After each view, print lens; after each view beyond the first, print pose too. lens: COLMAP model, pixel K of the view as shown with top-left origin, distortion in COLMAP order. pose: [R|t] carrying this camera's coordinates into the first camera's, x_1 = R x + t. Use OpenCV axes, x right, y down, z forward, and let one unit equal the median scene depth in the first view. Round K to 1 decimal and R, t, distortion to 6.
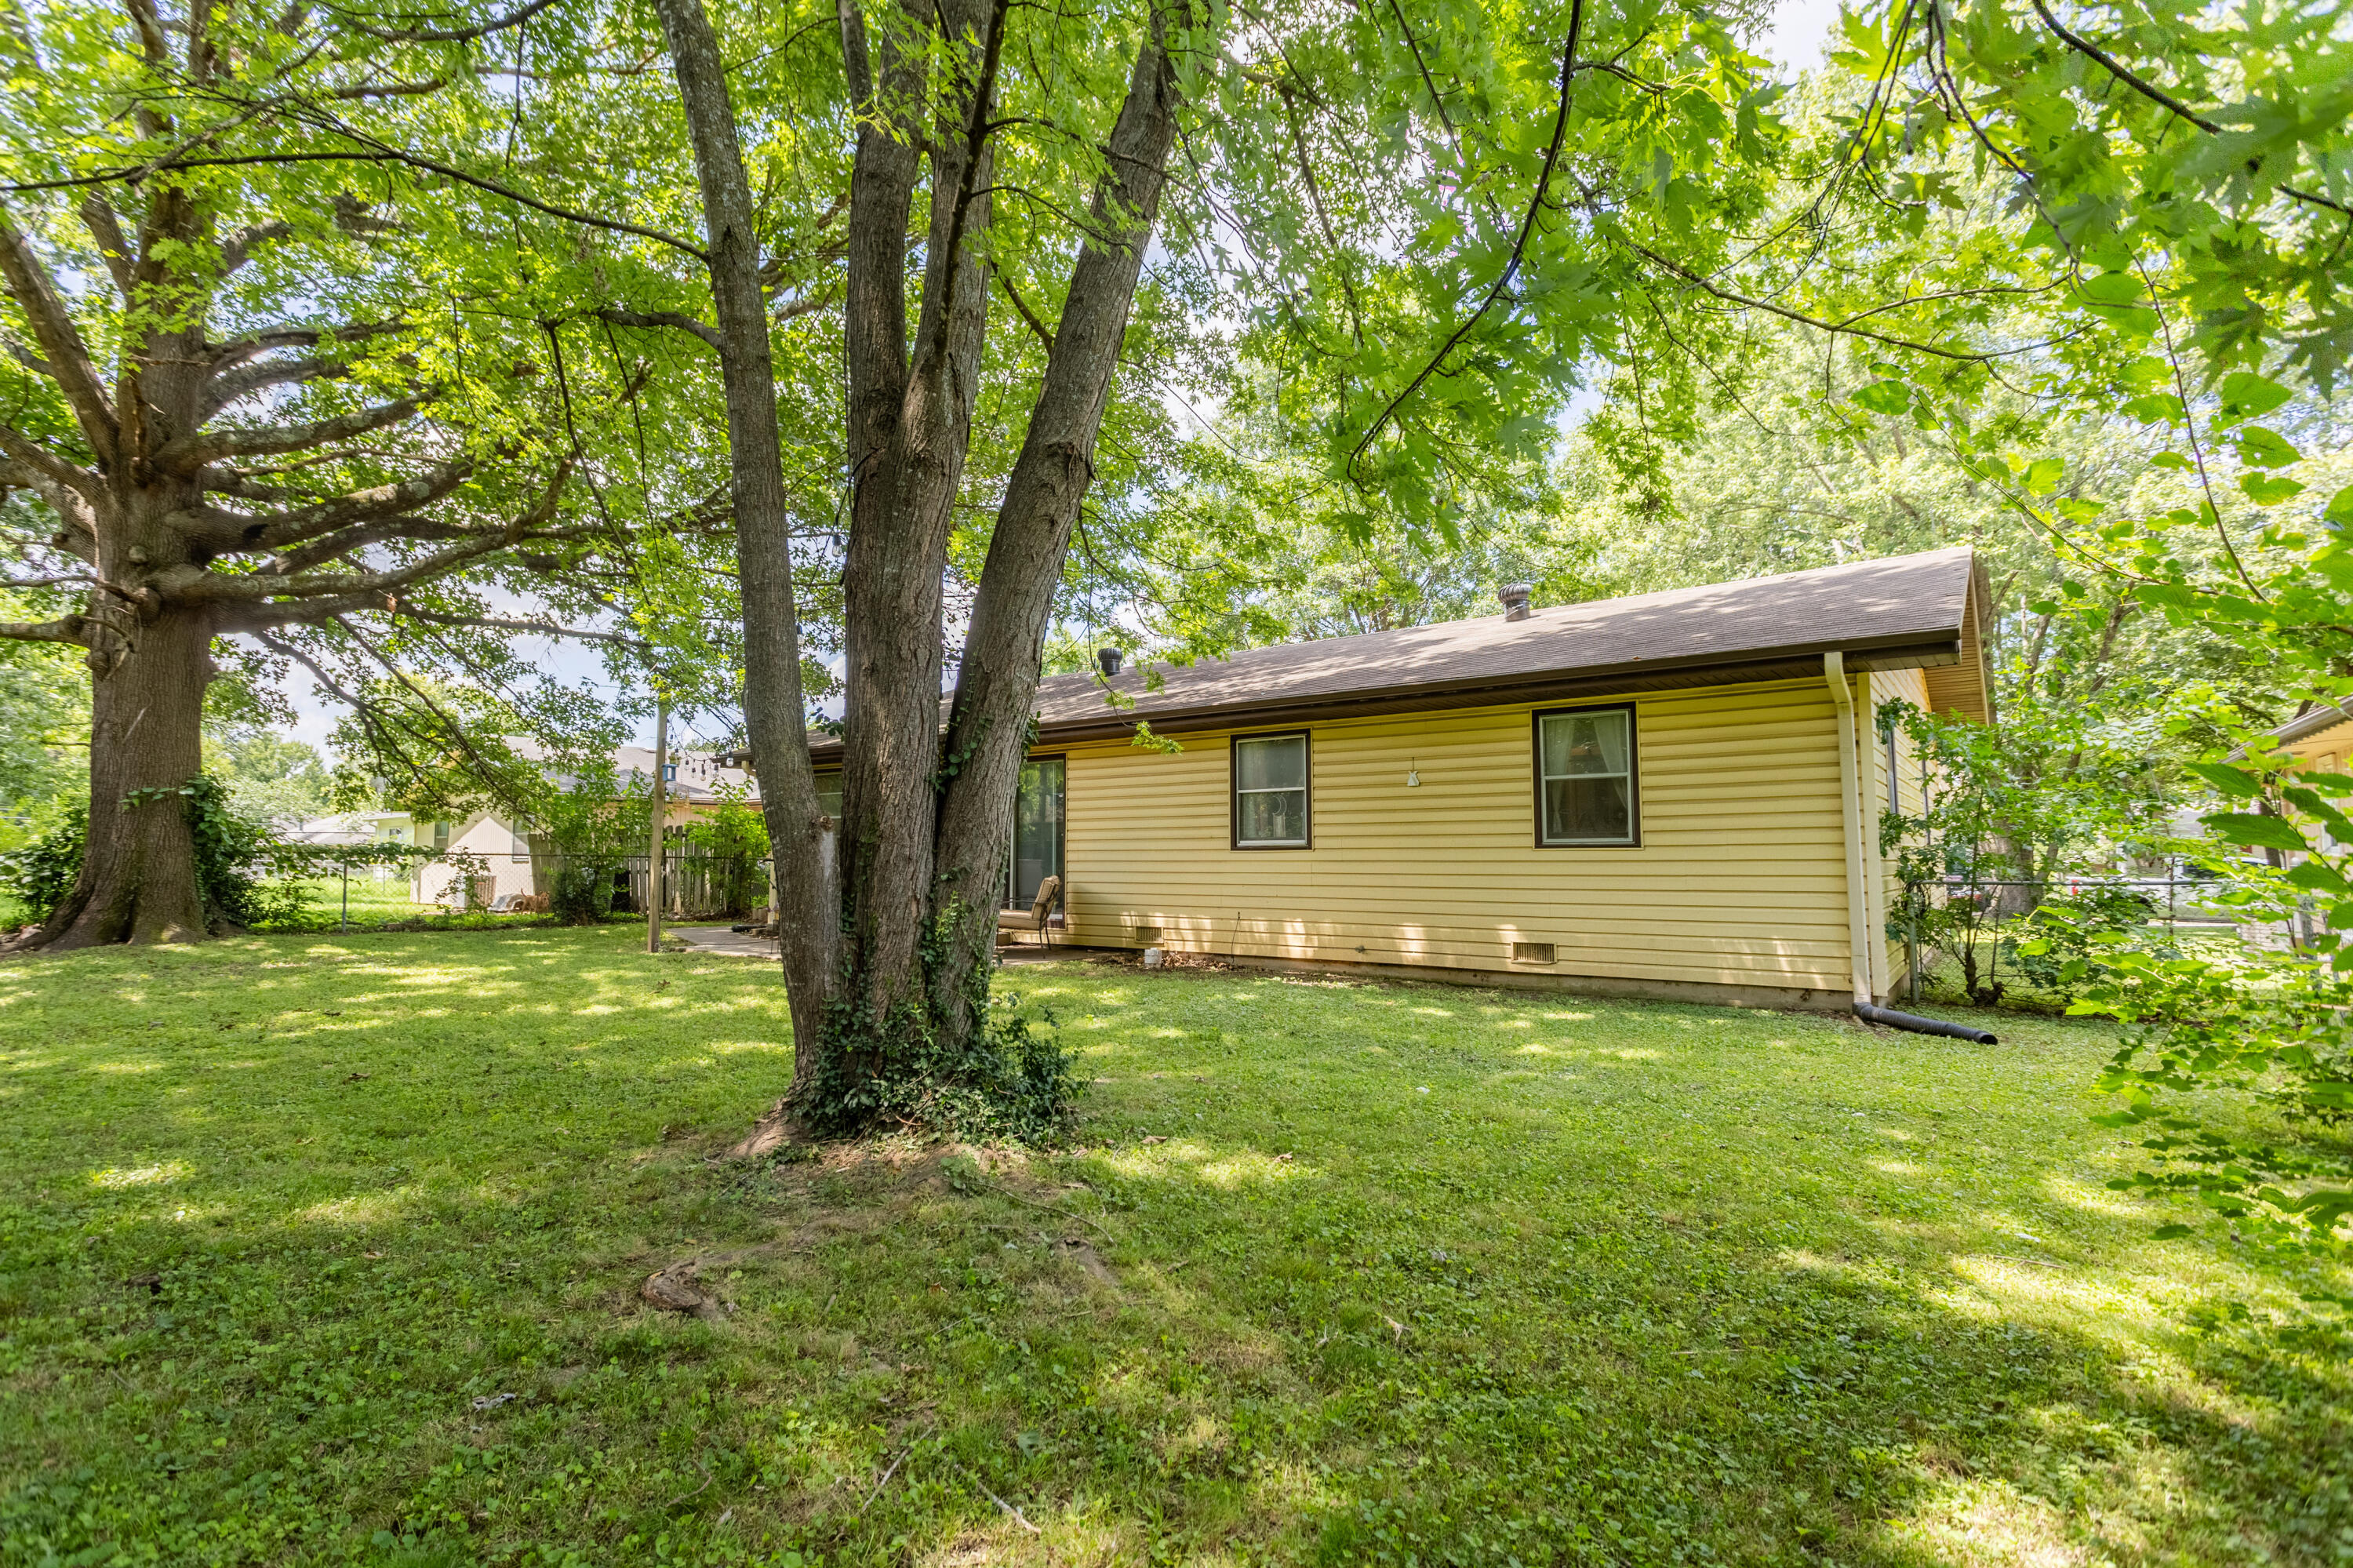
lens RADIAL K [[1078.3, 0, 1176.5], [0, 1078.3, 784.0], [0, 0, 1]] dist [-0.000128, -0.000094]
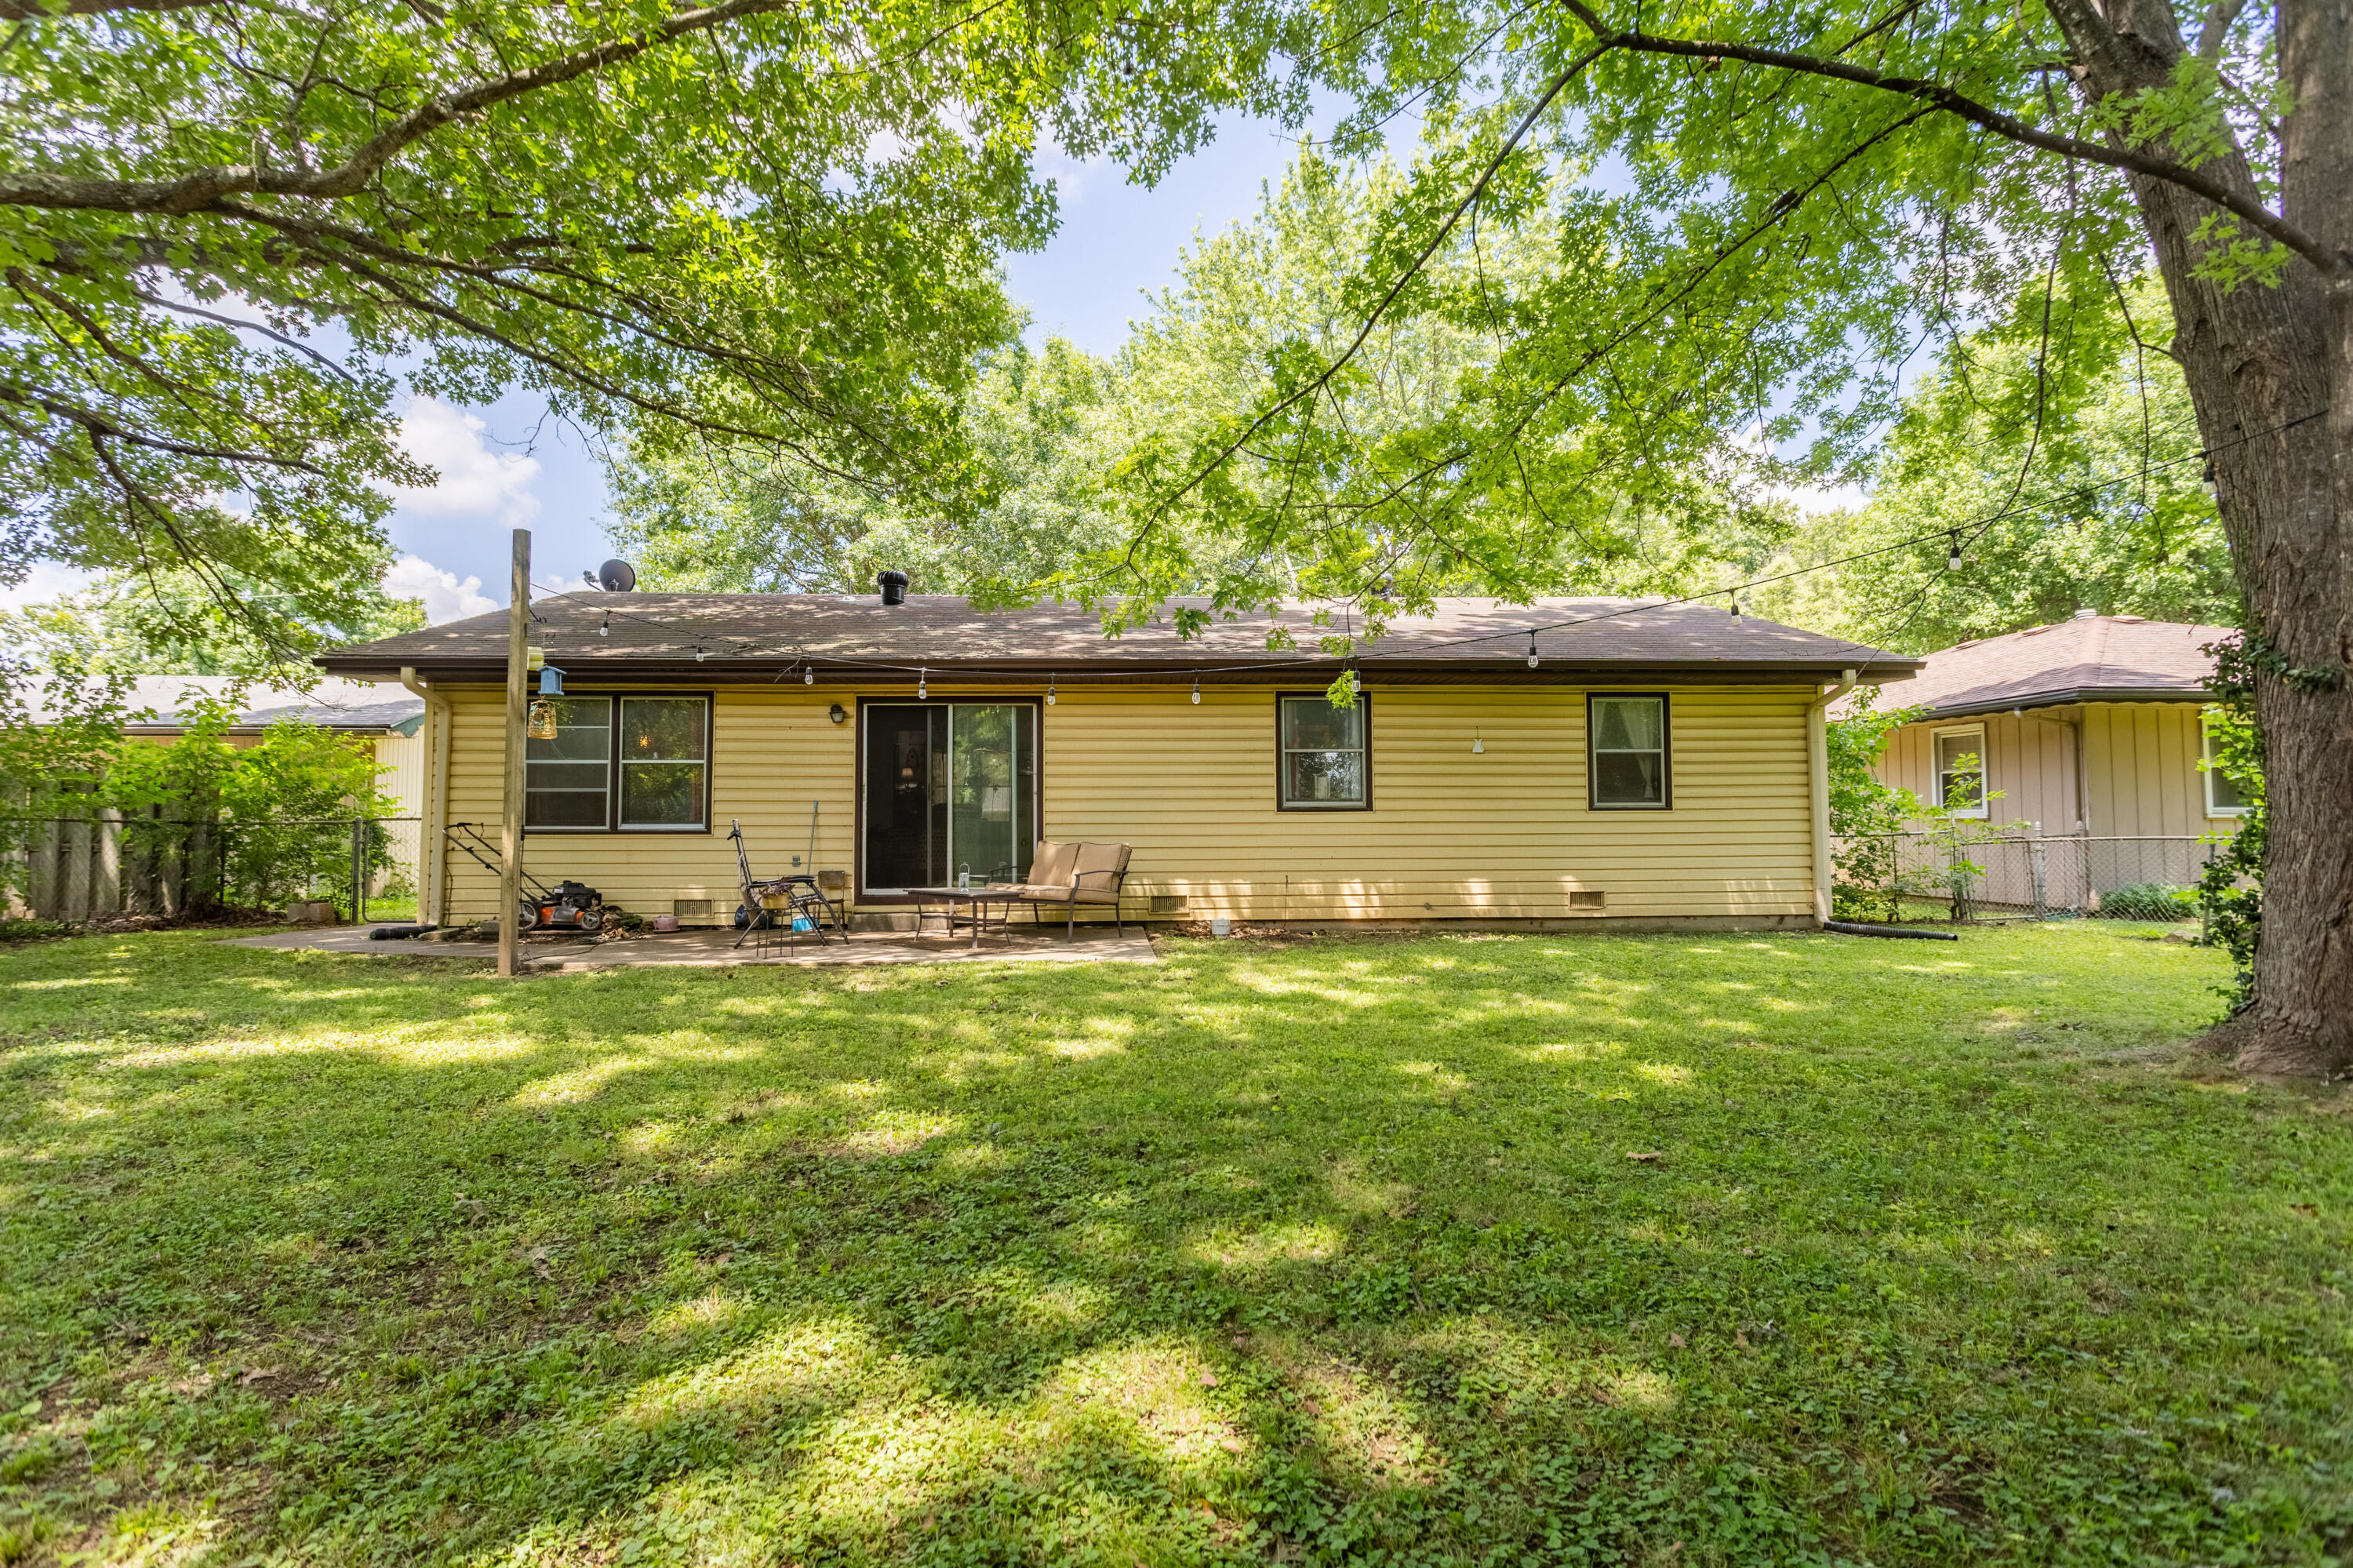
lens RADIAL K [[1078.3, 0, 1176.5], [0, 1078.3, 784.0], [0, 0, 1]] dist [-0.000128, -0.000094]
pose [[0.767789, 0.021412, 0.640345, -0.750242], [-0.042552, 0.998939, 0.017618, 0.029012], [-0.639288, -0.040775, 0.767885, 0.386295]]
